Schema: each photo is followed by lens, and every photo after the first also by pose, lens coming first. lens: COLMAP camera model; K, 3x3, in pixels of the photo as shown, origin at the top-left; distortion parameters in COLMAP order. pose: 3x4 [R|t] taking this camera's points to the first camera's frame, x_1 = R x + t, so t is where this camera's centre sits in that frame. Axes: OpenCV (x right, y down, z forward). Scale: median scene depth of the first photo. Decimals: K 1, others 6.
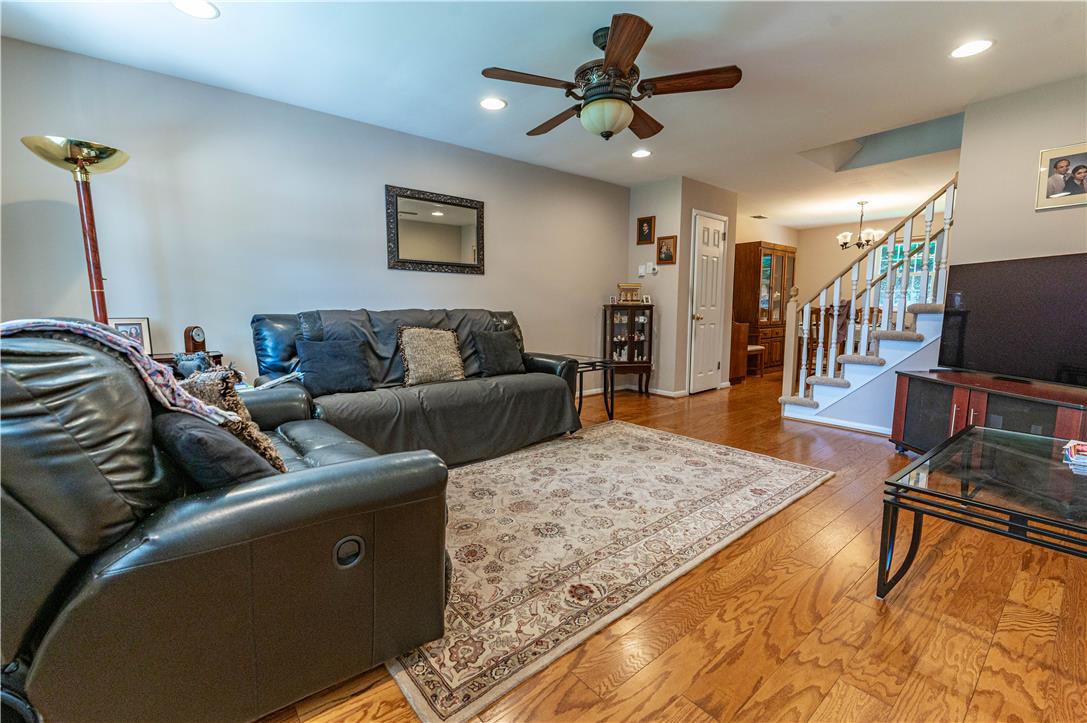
lens RADIAL K [[464.9, 0, 544.3], [0, 464.9, 365.5], [0, 0, 1]] dist [0.005177, -0.000952]
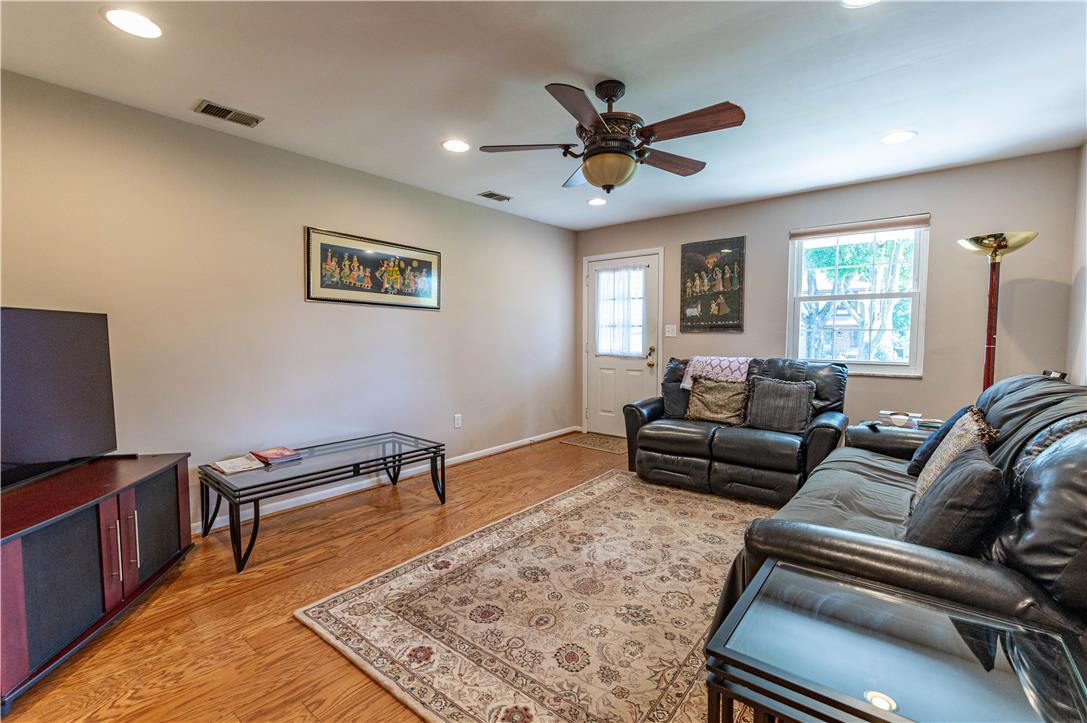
lens RADIAL K [[464.9, 0, 546.3], [0, 464.9, 362.4], [0, 0, 1]] dist [0.005177, -0.000952]
pose [[-0.981077, 0.013312, -0.193160, 0.413388], [-0.022355, 0.983174, 0.181299, -0.286973], [0.192323, 0.182186, -0.964272, 1.789892]]
